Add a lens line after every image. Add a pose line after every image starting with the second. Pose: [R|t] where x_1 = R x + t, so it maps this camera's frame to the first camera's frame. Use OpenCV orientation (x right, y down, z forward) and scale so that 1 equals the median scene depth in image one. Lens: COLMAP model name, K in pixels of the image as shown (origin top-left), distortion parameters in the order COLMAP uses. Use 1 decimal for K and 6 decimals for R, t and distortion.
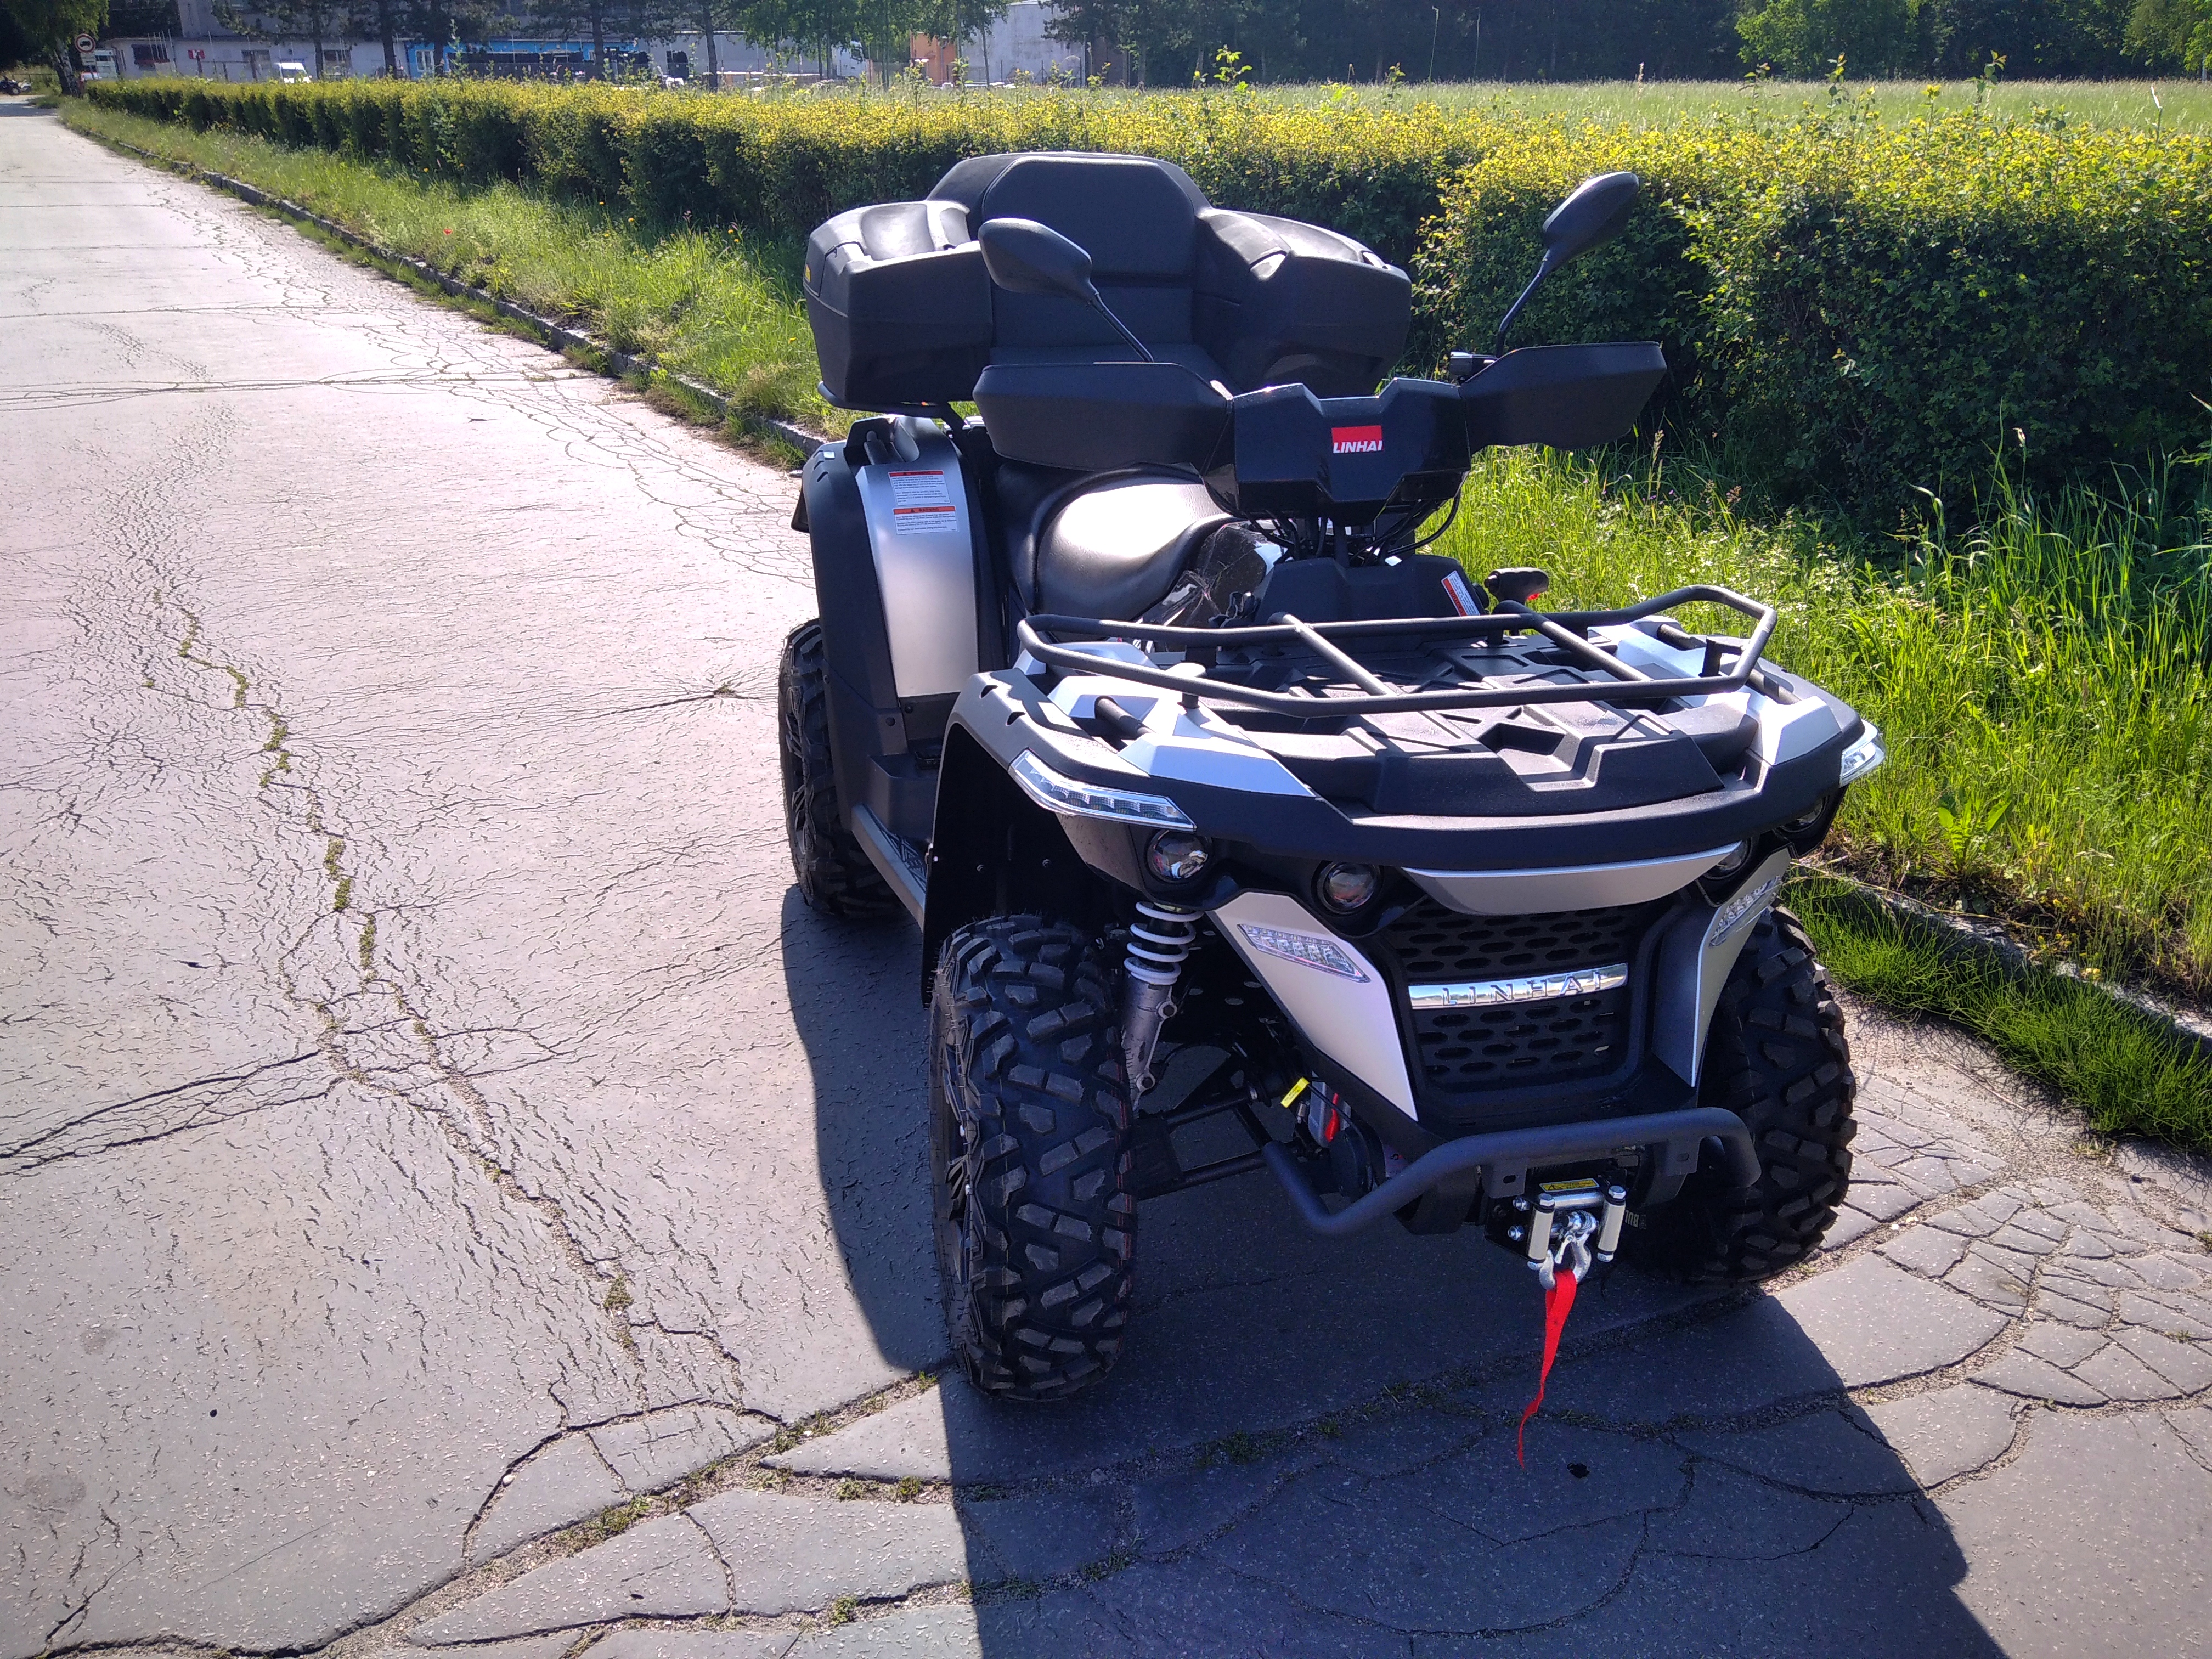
lens RADIAL K [[1798.7, 0, 1099.5], [0, 1798.7, 826.3], [0, 0, 1]] dist [0.064499, -0.096341]
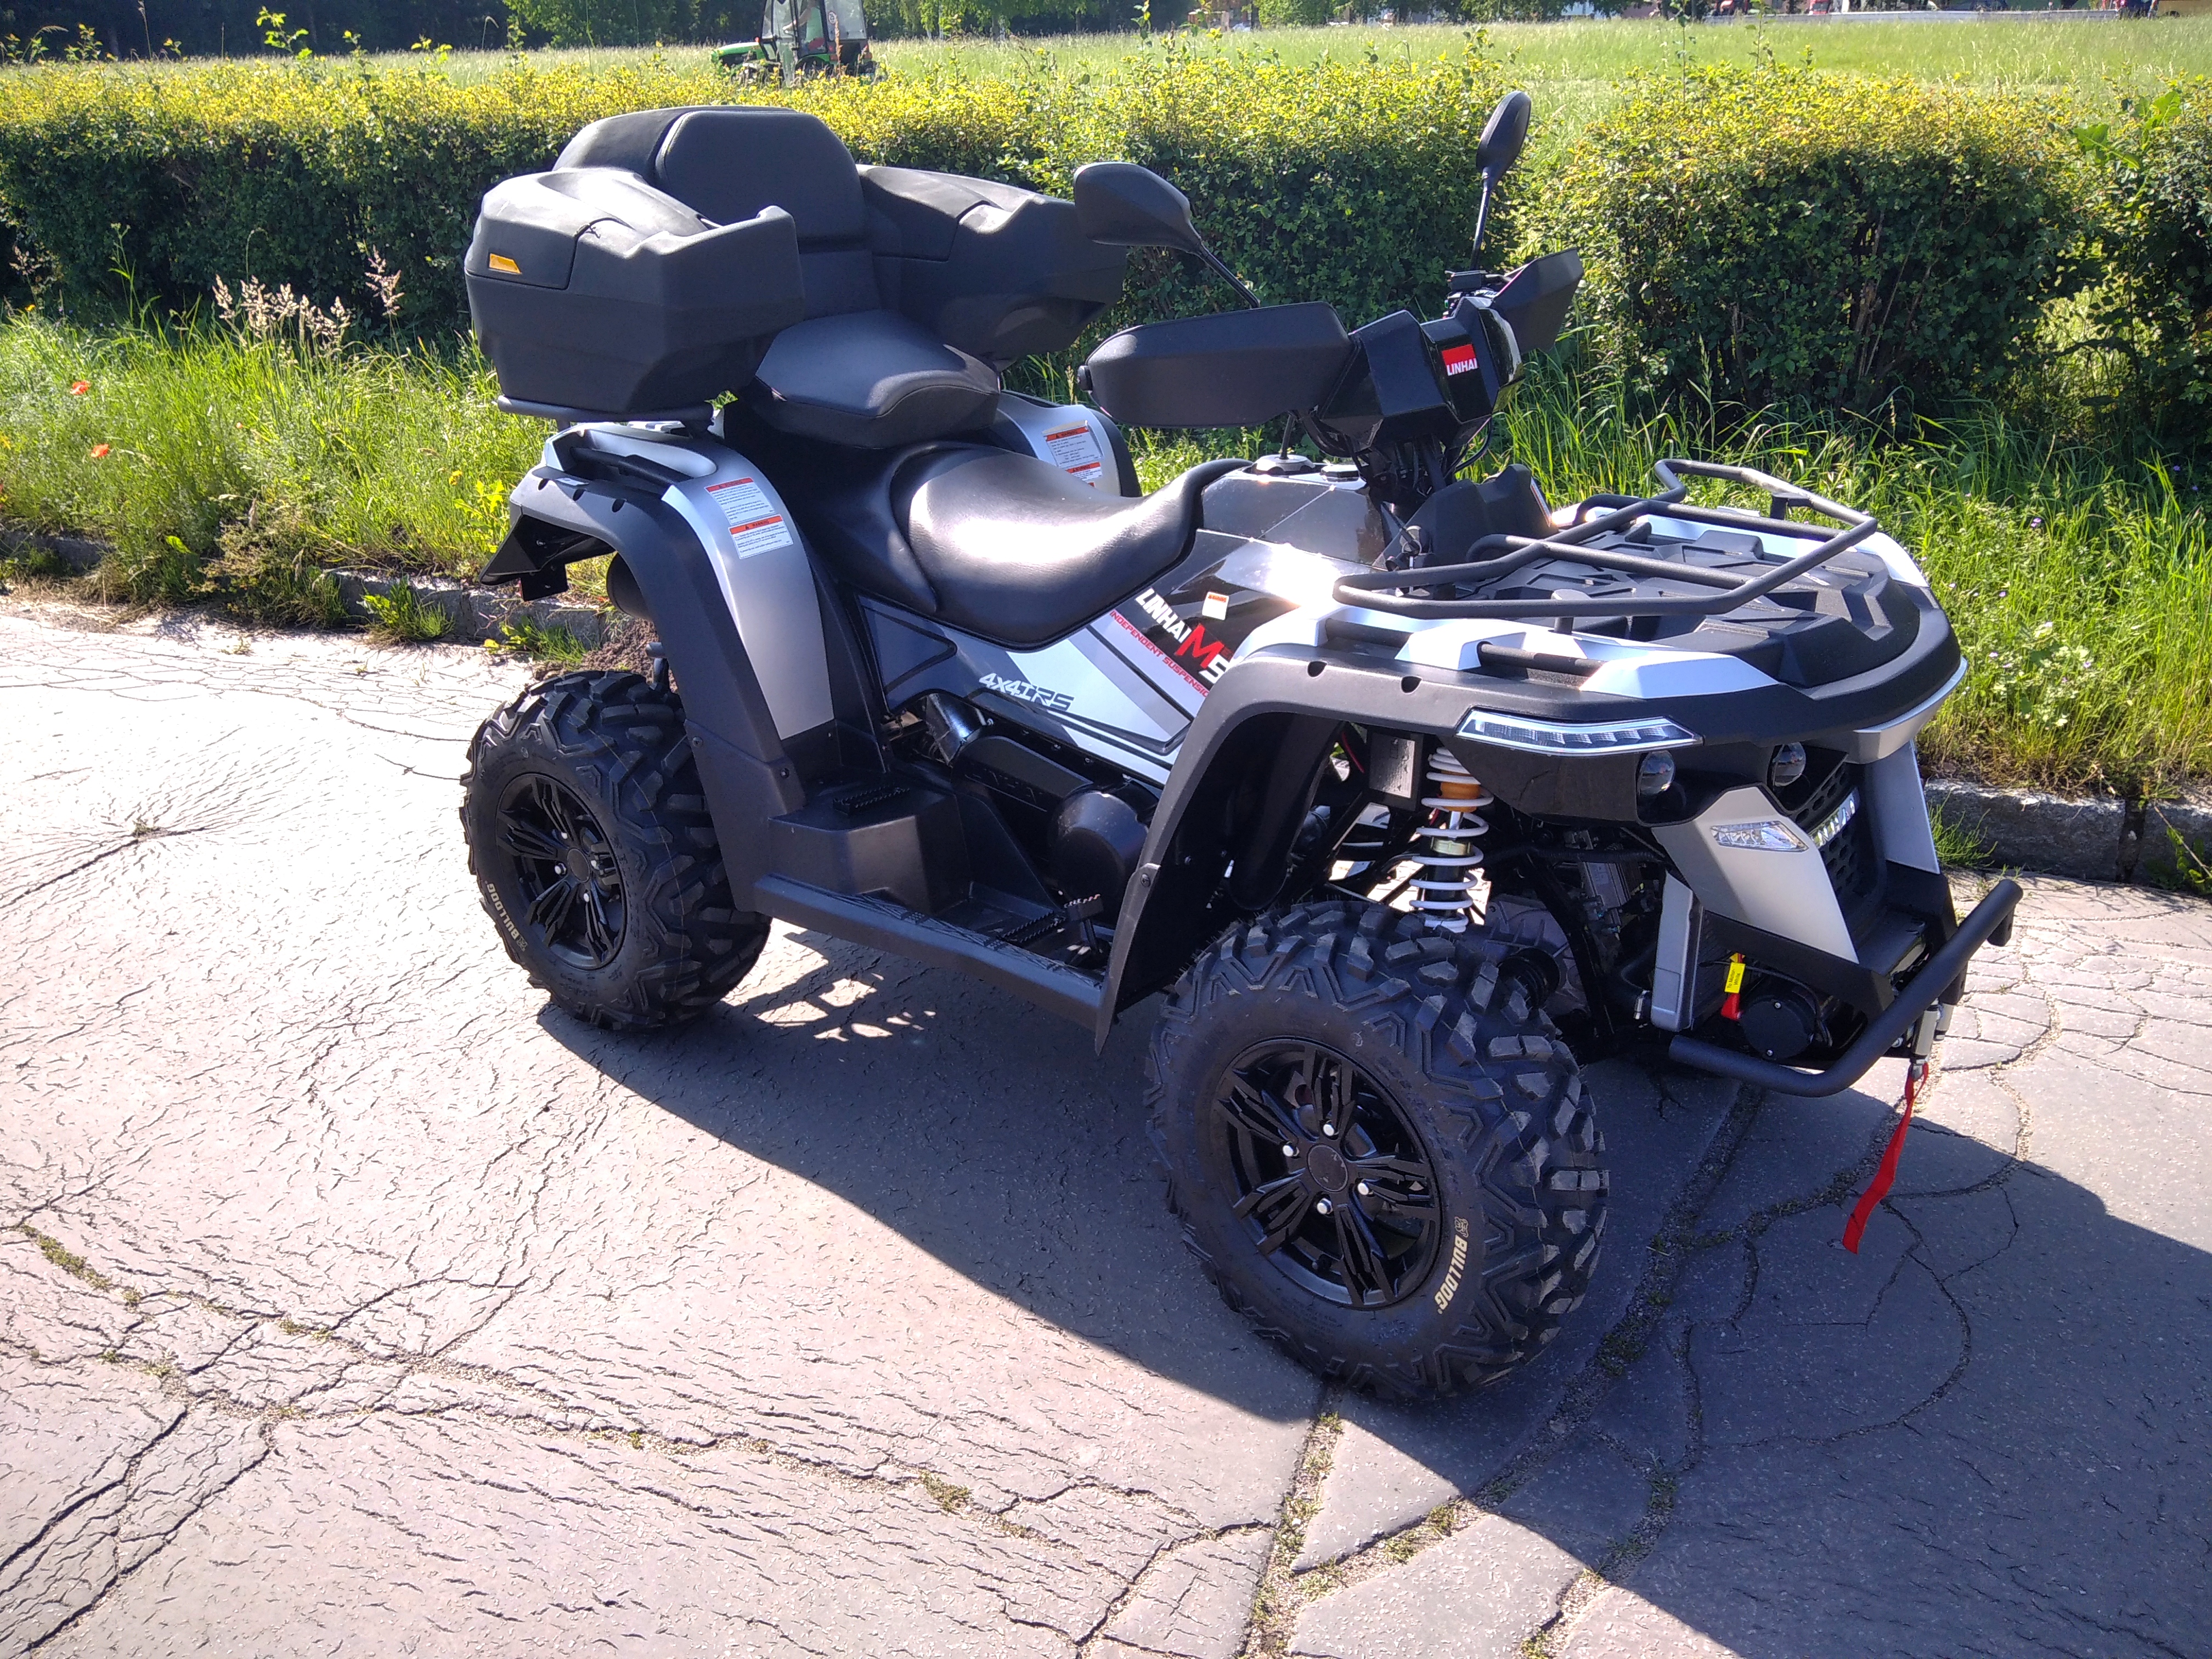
lens RADIAL K [[1798.7, 0, 1099.1], [0, 1798.7, 821.2], [0, 0, 1]] dist [0.064499, -0.096341]
pose [[0.816189, -0.244926, 0.523304, -0.527279], [0.238916, 0.967715, 0.080294, -0.082066], [-0.526076, 0.059491, 0.848355, 0.223301]]
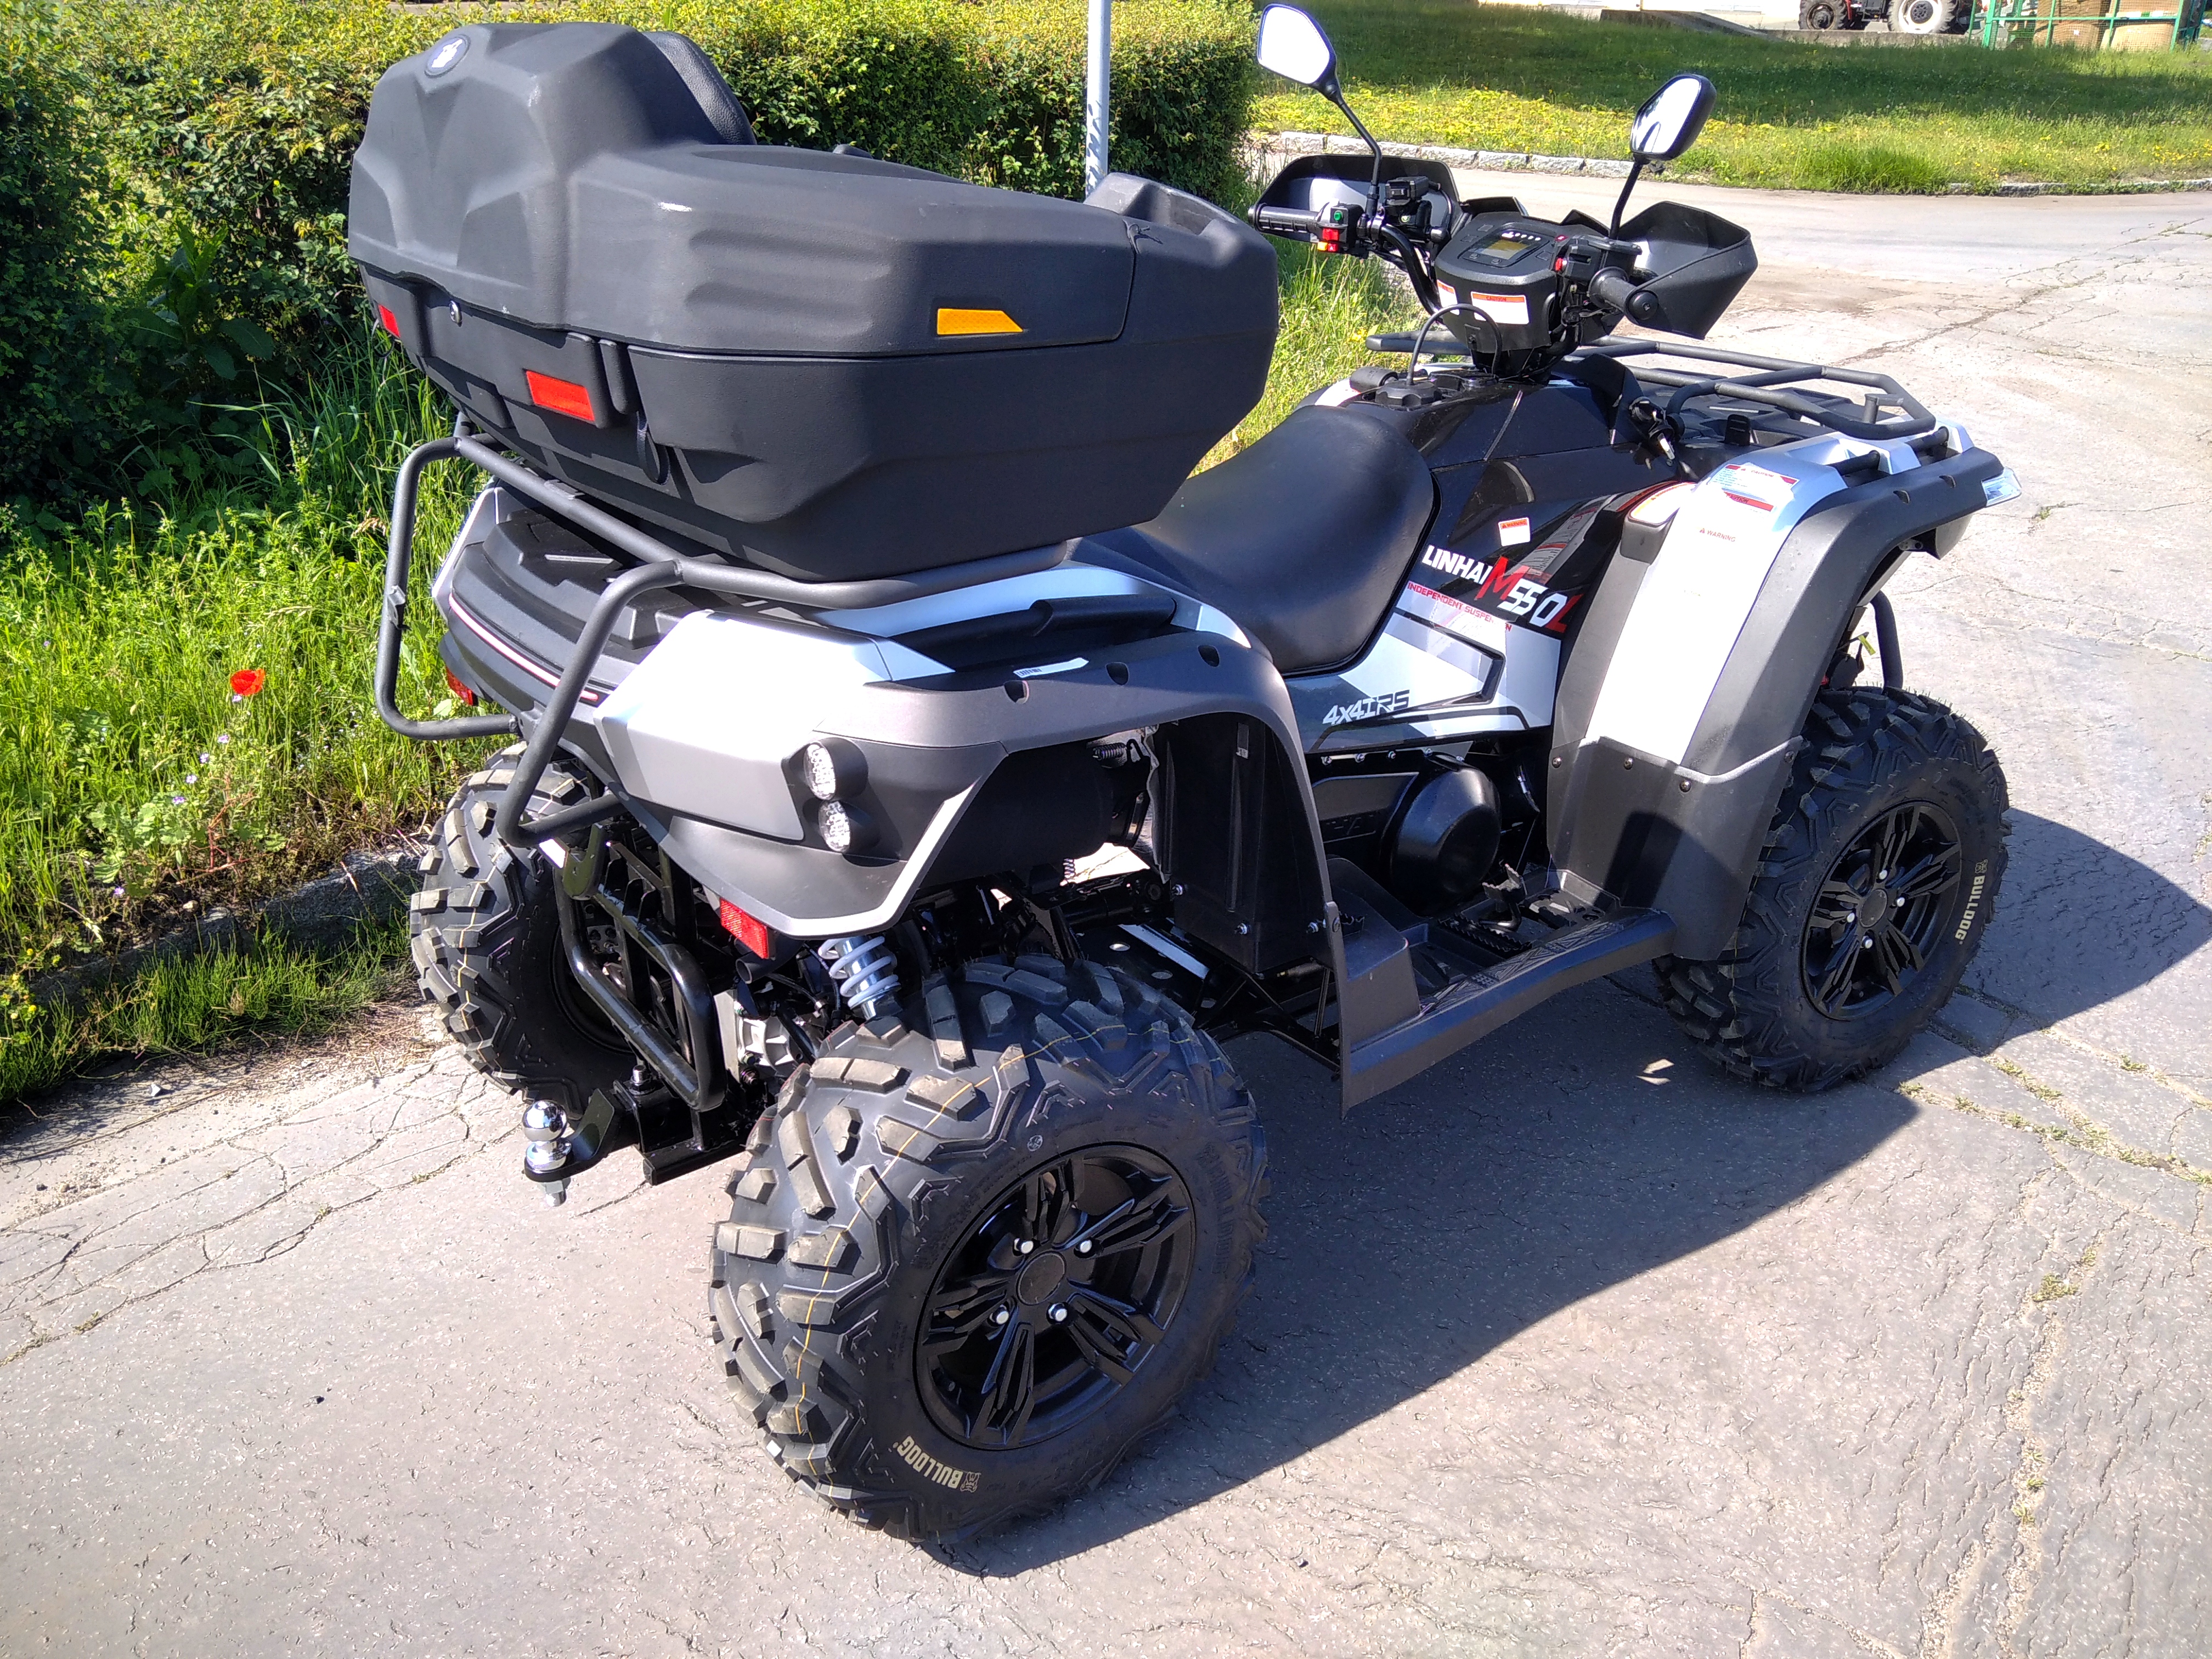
lens RADIAL K [[1798.7, 0, 1112.2], [0, 1798.7, 828.8], [0, 0, 1]] dist [0.064499, -0.096341]
pose [[-0.339424, -0.415157, 0.844060, -0.727509], [0.337625, 0.783765, 0.521270, -0.523466], [-0.877953, 0.461907, -0.125861, 1.324428]]
